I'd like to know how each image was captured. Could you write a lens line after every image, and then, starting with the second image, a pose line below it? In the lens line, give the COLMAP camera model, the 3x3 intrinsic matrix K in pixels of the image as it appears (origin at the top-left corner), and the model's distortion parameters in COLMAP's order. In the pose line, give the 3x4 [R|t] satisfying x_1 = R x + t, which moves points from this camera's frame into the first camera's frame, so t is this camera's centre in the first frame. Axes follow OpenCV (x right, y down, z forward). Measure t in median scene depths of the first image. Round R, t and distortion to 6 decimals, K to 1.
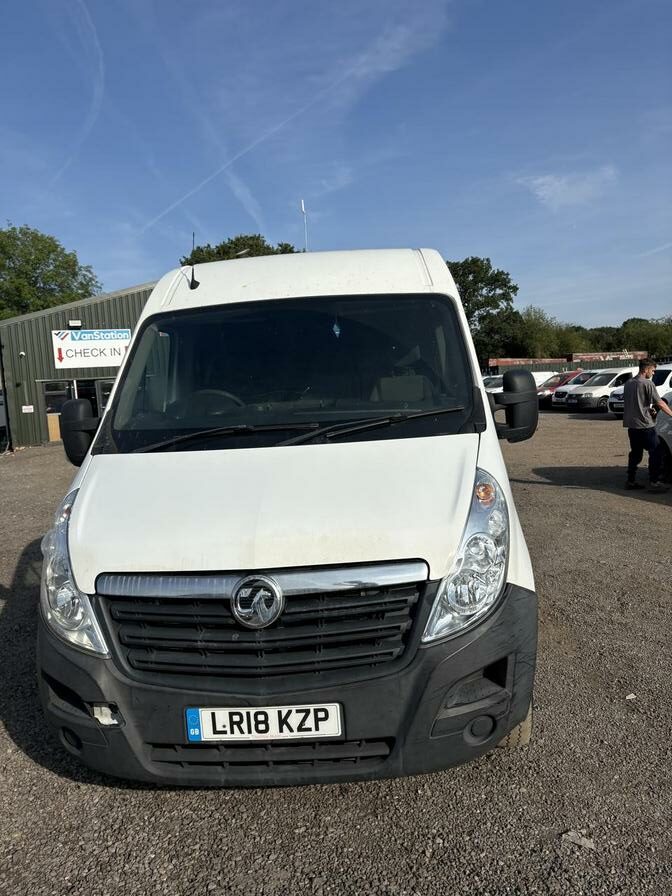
lens RADIAL K [[696.9, 0, 336.0], [0, 696.9, 448.0], [0, 0, 1]] dist [0.005088, 0.000557]
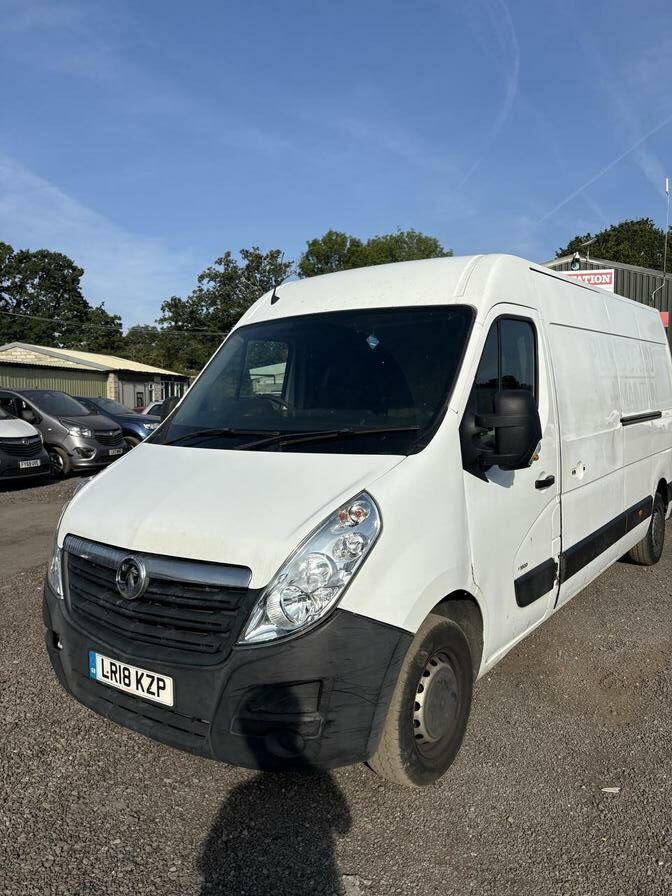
lens RADIAL K [[696.9, 0, 336.0], [0, 696.9, 448.0], [0, 0, 1]] dist [0.005088, 0.000557]
pose [[0.838959, 0.089456, -0.536792, 0.804348], [-0.082817, 0.995895, 0.036530, -0.073373], [0.537856, 0.013808, 0.842923, 0.174452]]
